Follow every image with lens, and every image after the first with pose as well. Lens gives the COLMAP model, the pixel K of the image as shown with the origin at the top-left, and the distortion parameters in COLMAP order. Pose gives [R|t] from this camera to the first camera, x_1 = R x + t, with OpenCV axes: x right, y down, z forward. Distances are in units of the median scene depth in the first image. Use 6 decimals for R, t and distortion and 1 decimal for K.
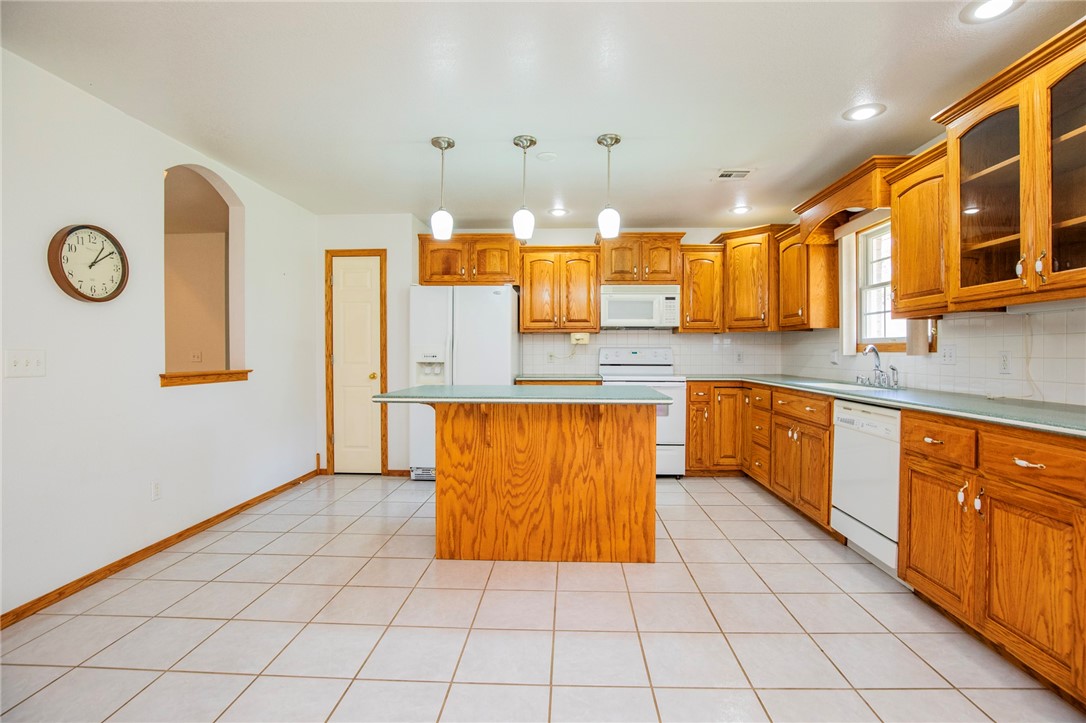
lens RADIAL K [[507.3, 0, 552.2], [0, 507.3, 358.1], [0, 0, 1]] dist [-0.028959, 0.005415]
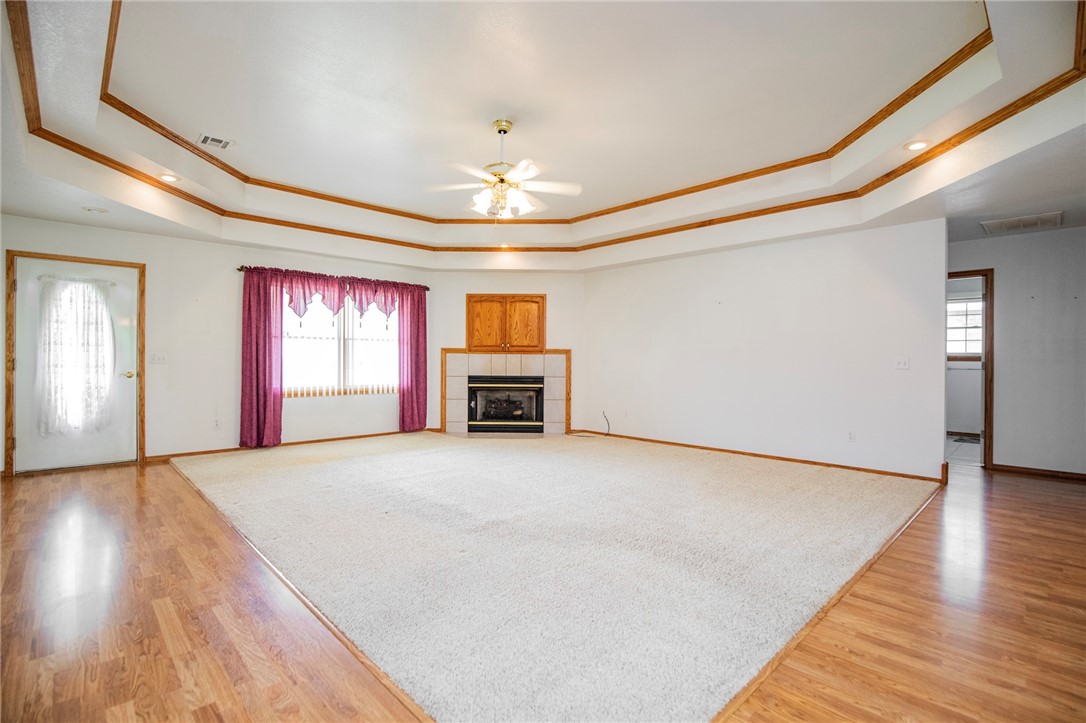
lens RADIAL K [[507.3, 0, 546.6], [0, 507.3, 358.5], [0, 0, 1]] dist [-0.028959, 0.005415]
pose [[0.724385, 0.005200, -0.689376, -0.999822], [-0.014960, 0.999855, -0.008179, 0.008703], [0.689233, 0.016238, 0.724358, -0.118749]]
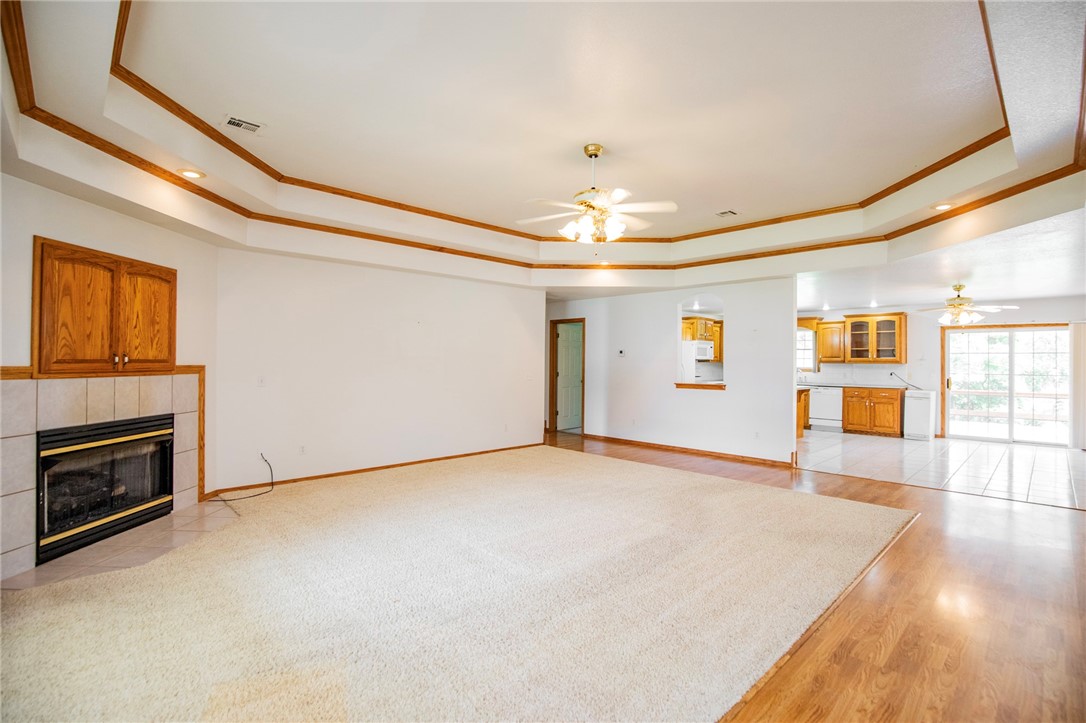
lens RADIAL K [[507.3, 0, 555.4], [0, 507.3, 358.7], [0, 0, 1]] dist [-0.028959, 0.005415]
pose [[0.679771, 0.009126, 0.733367, -3.045472], [-0.000221, 0.999925, -0.012238, -0.060694], [-0.733424, 0.008157, 0.679722, -0.053213]]
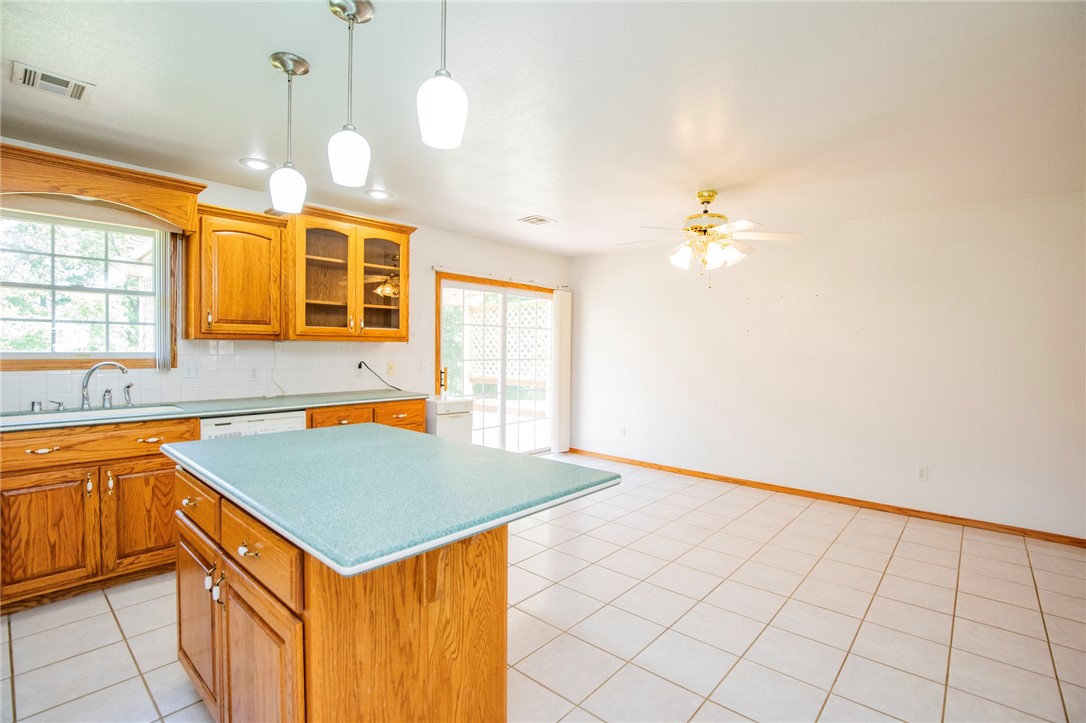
lens RADIAL K [[507.3, 0, 558.2], [0, 507.3, 357.9], [0, 0, 1]] dist [-0.028959, 0.005415]
pose [[-0.781173, -0.026576, 0.623748, -0.579270], [-0.007760, 0.999430, 0.032864, -0.074530], [-0.624266, 0.020832, -0.780934, 1.298393]]
